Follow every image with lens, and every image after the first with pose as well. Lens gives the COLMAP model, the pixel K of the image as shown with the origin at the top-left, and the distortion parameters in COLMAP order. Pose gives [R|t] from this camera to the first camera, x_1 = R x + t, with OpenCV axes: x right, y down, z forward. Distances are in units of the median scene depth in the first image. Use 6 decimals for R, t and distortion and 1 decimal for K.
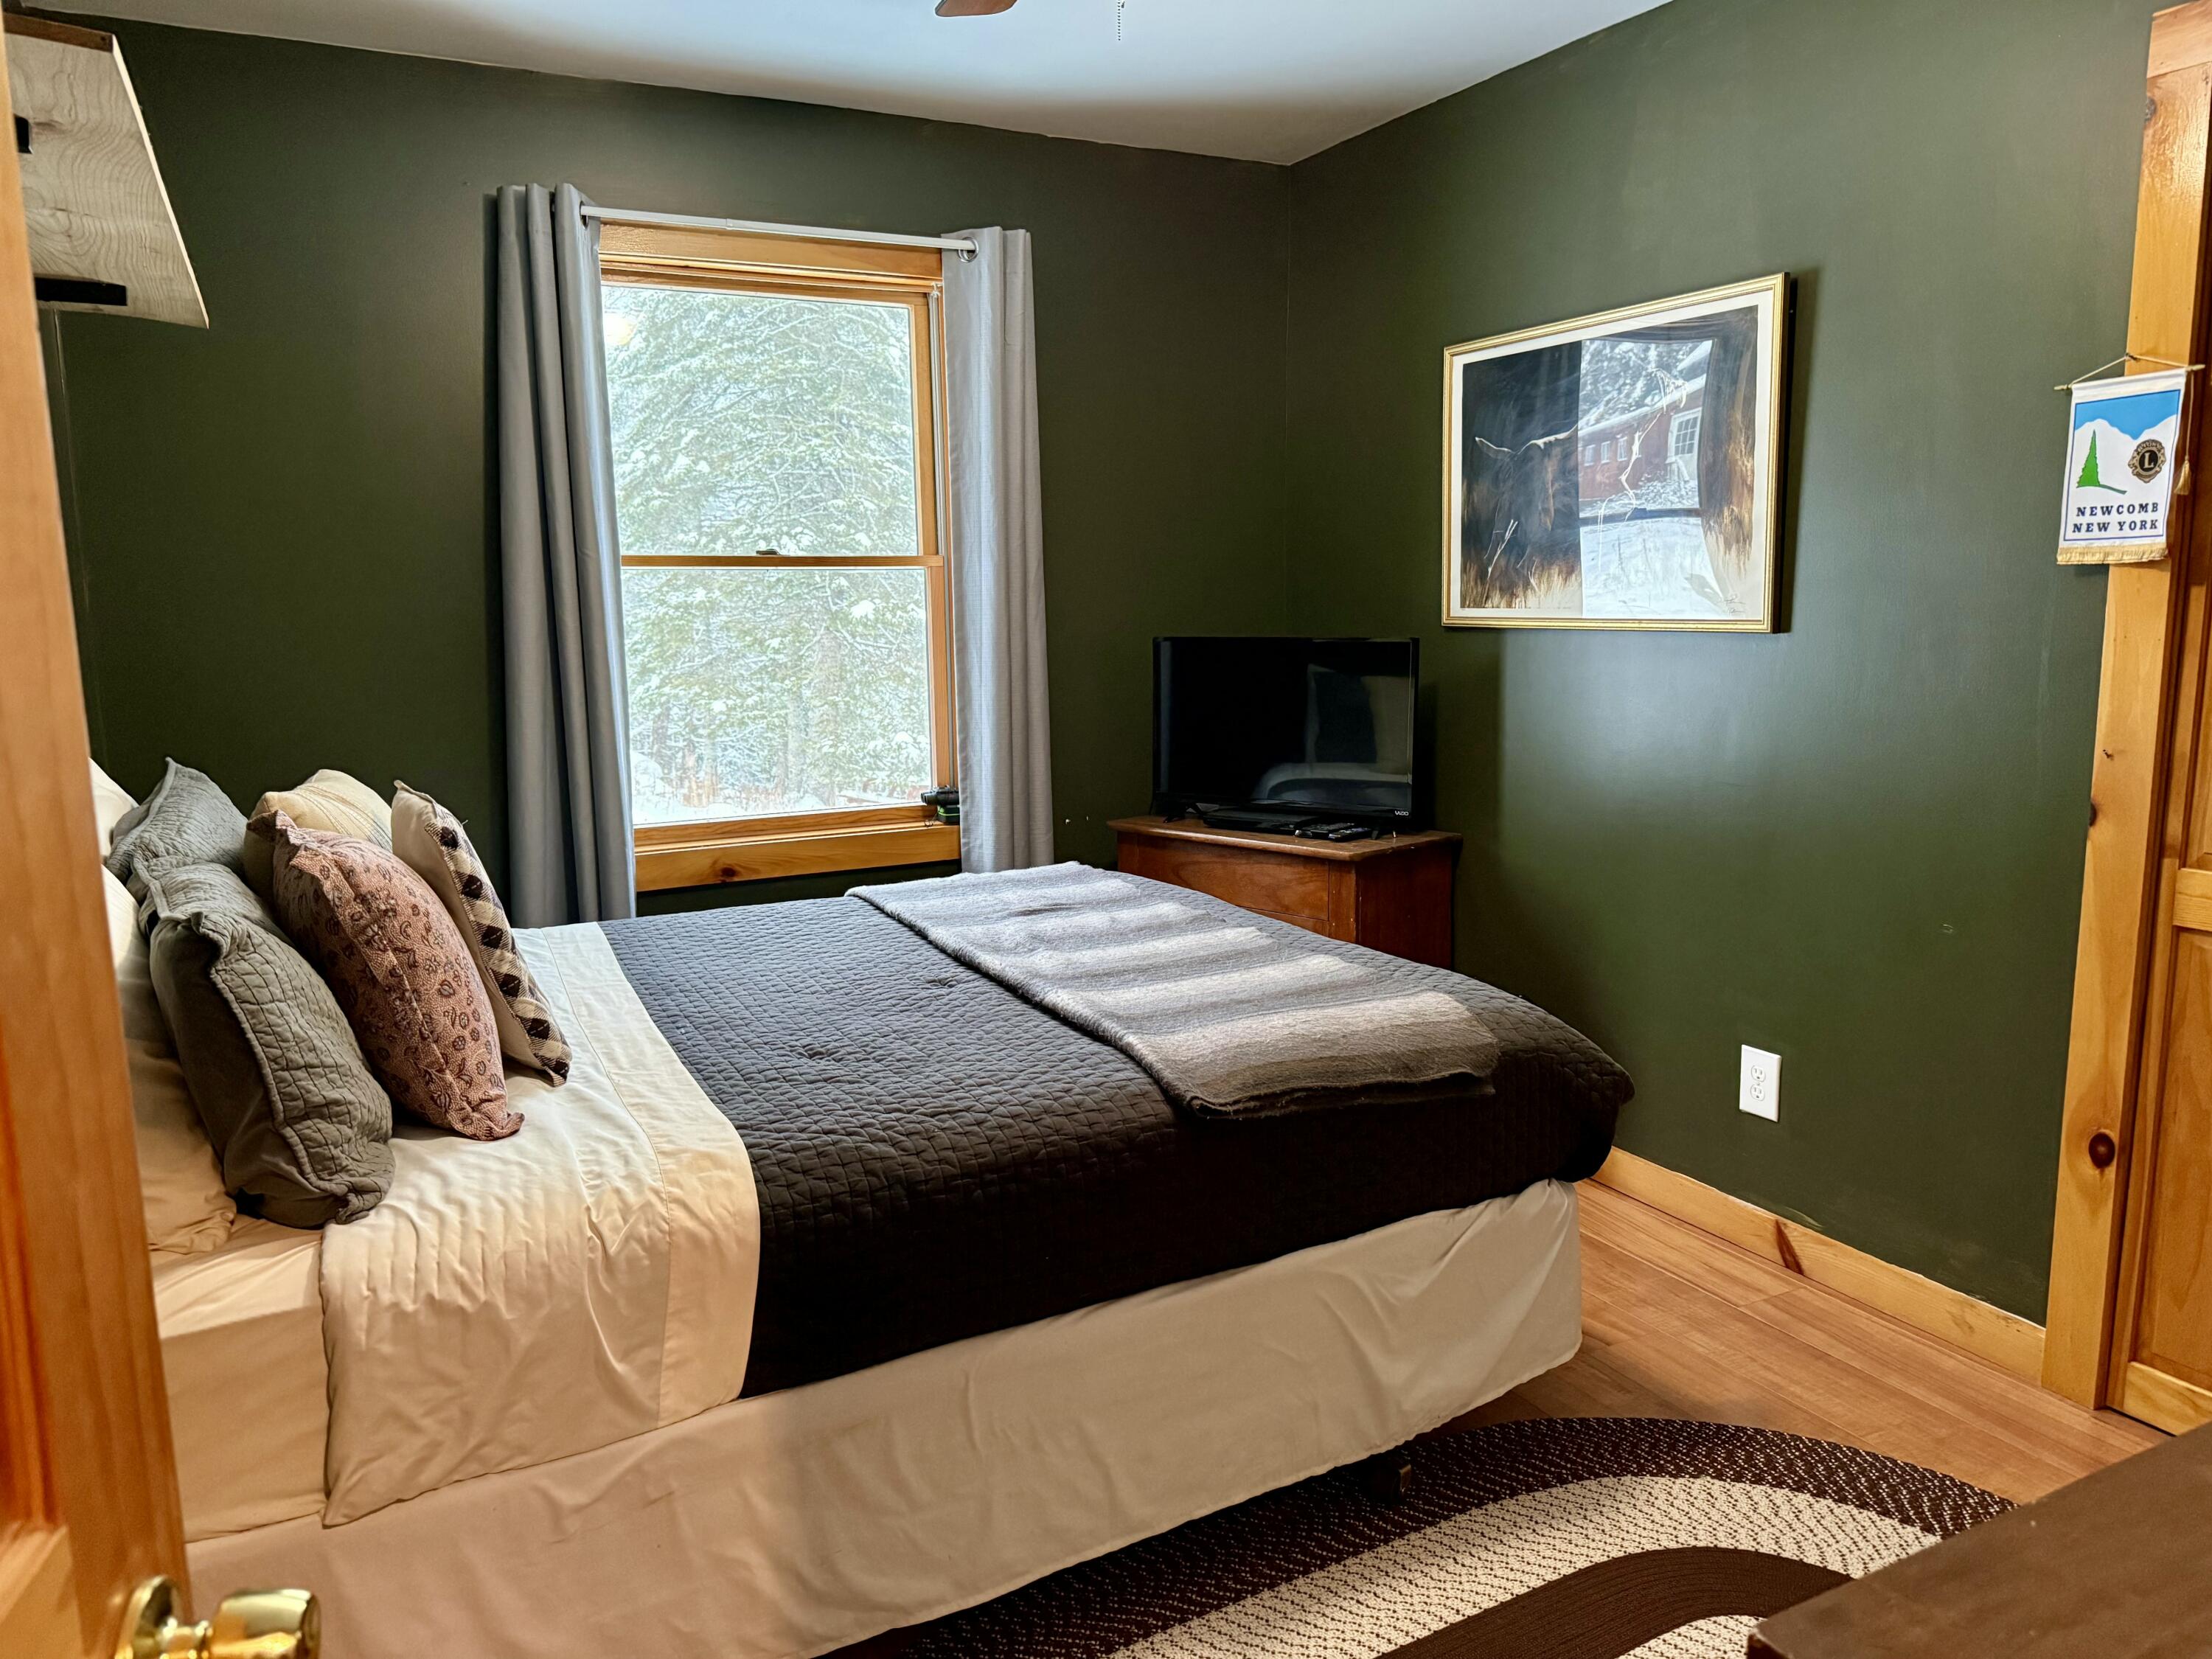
lens RADIAL K [[1550.1, 0, 1095.6], [0, 1550.1, 837.8], [0, 0, 1]] dist [0.164222, -0.285351]
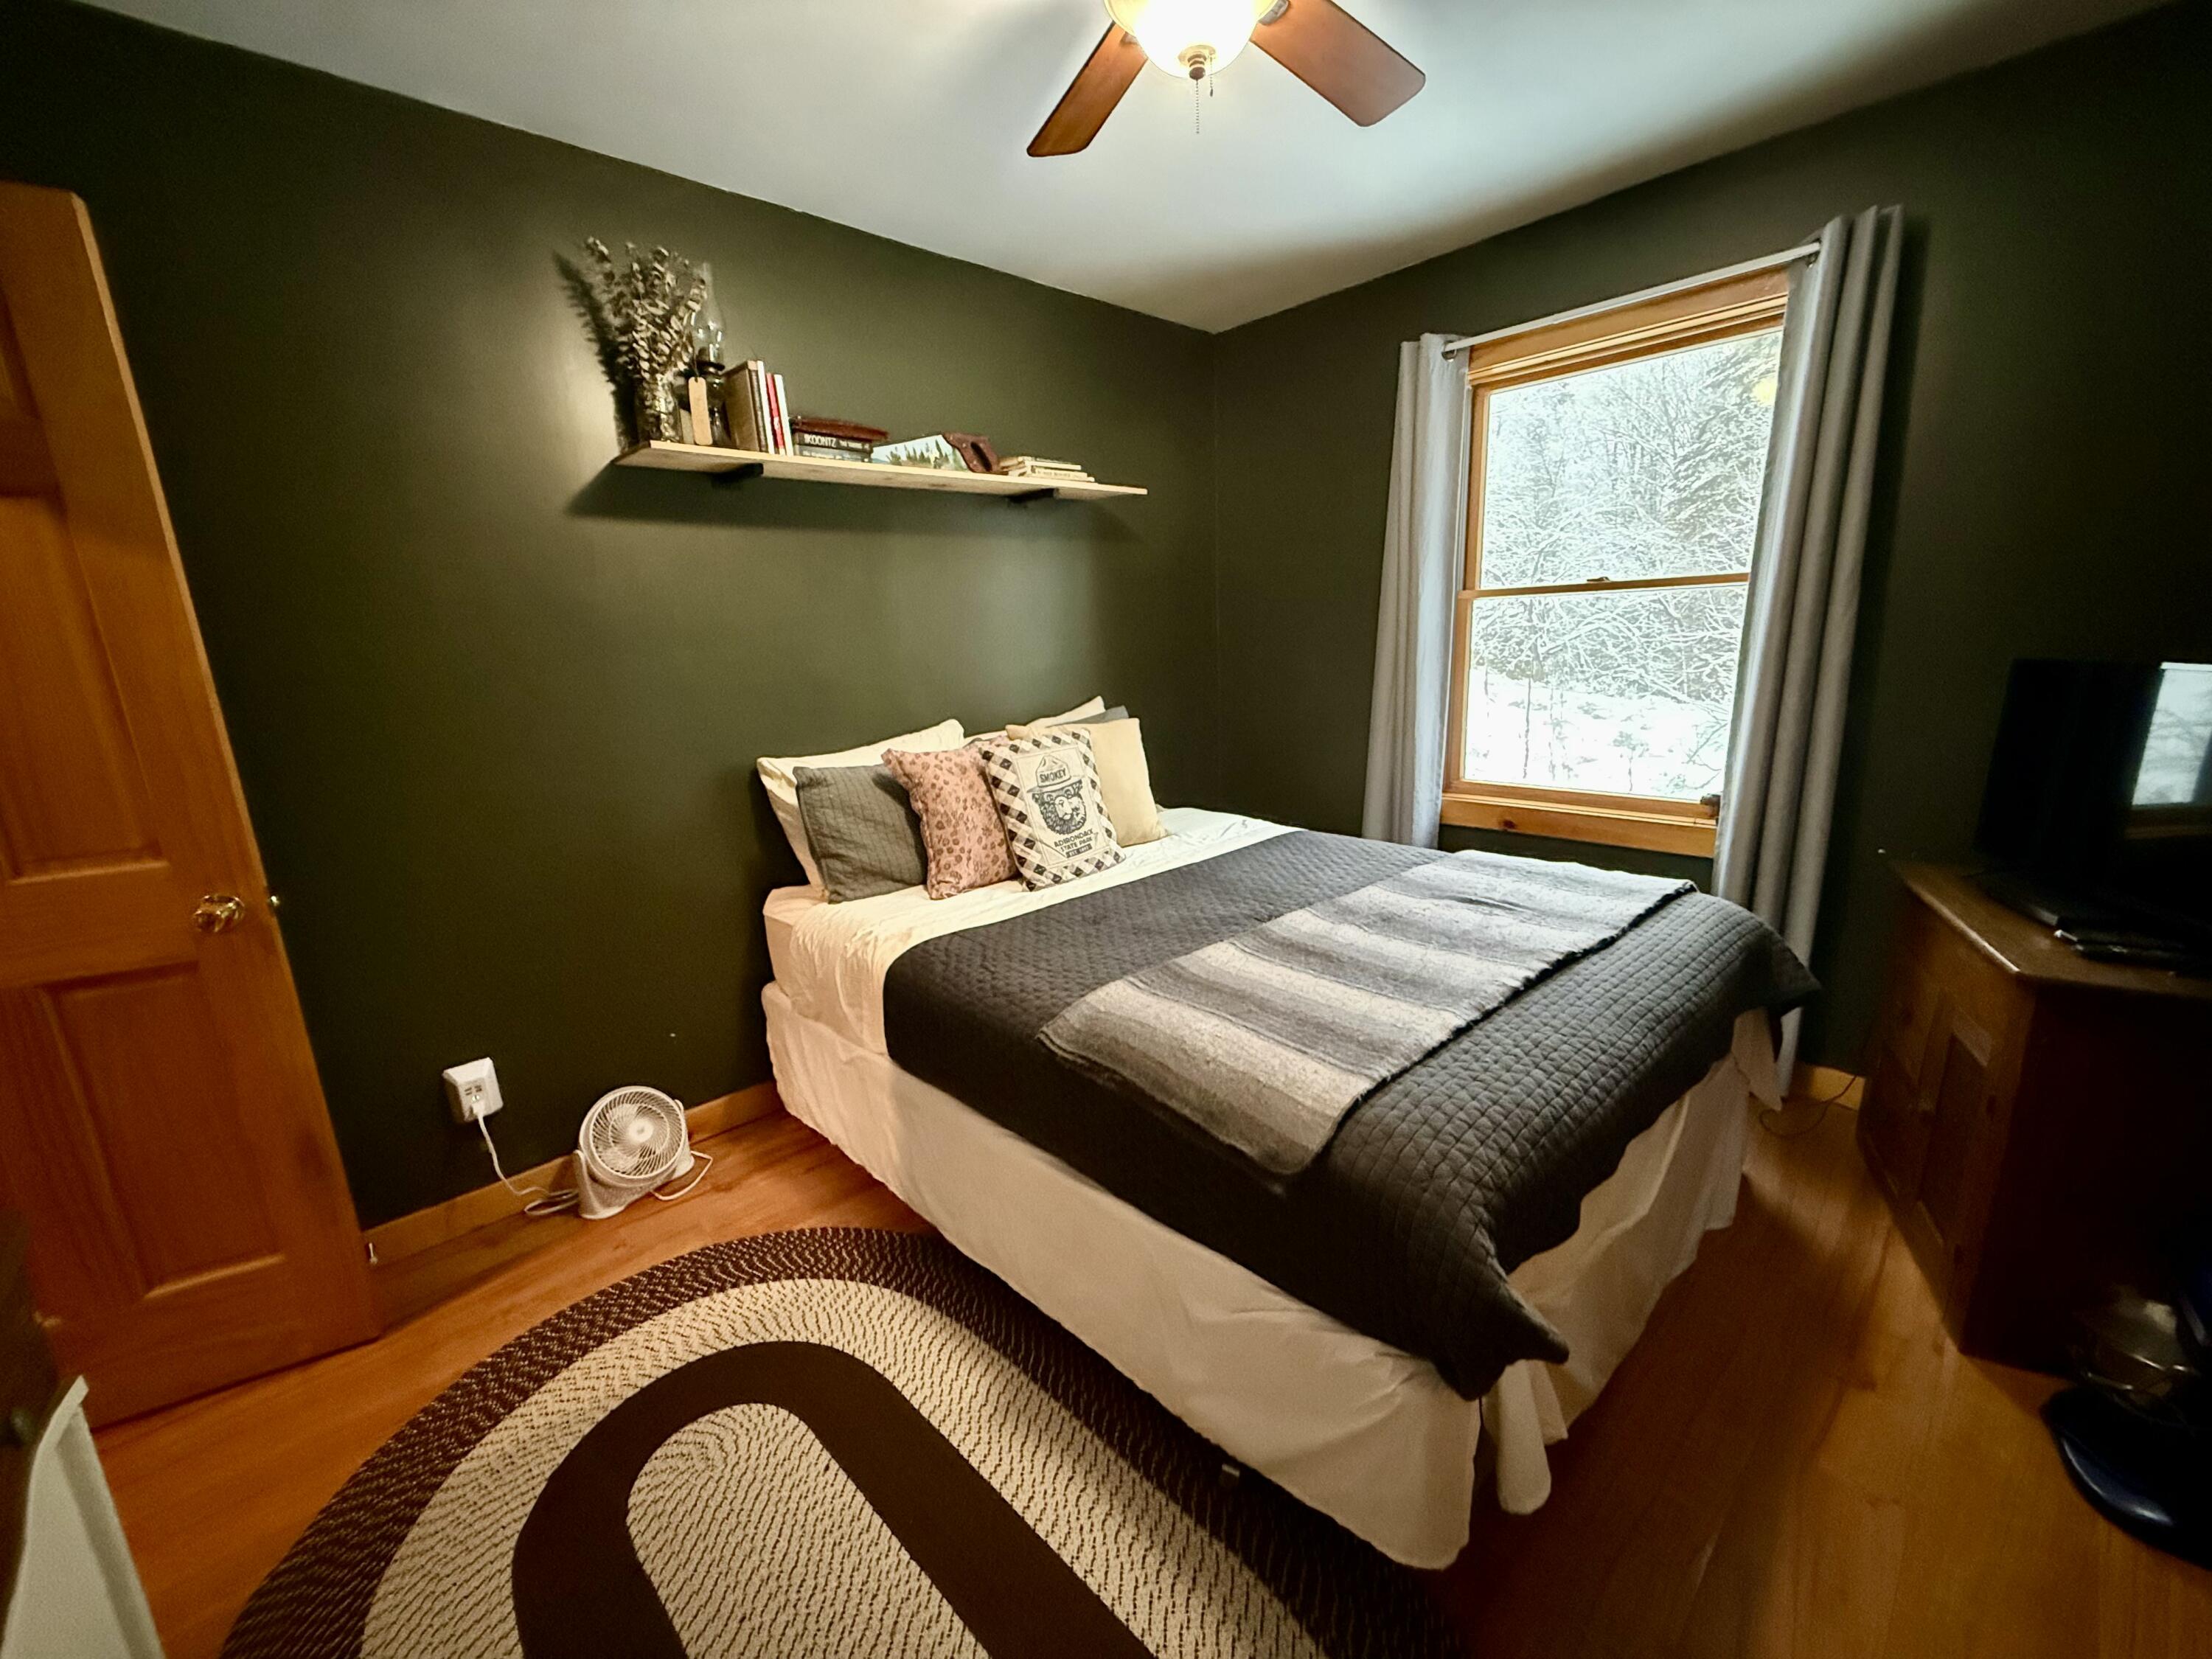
lens RADIAL K [[885.4, 0, 1106.0], [0, 885.4, 834.1], [0, 0, 1]] dist [0.002878, -0.000158]
pose [[0.269292, 0.216906, -0.938314, 0.635025], [-0.118520, 0.974364, 0.191225, -0.121236], [0.955738, 0.059714, 0.288096, 0.718378]]
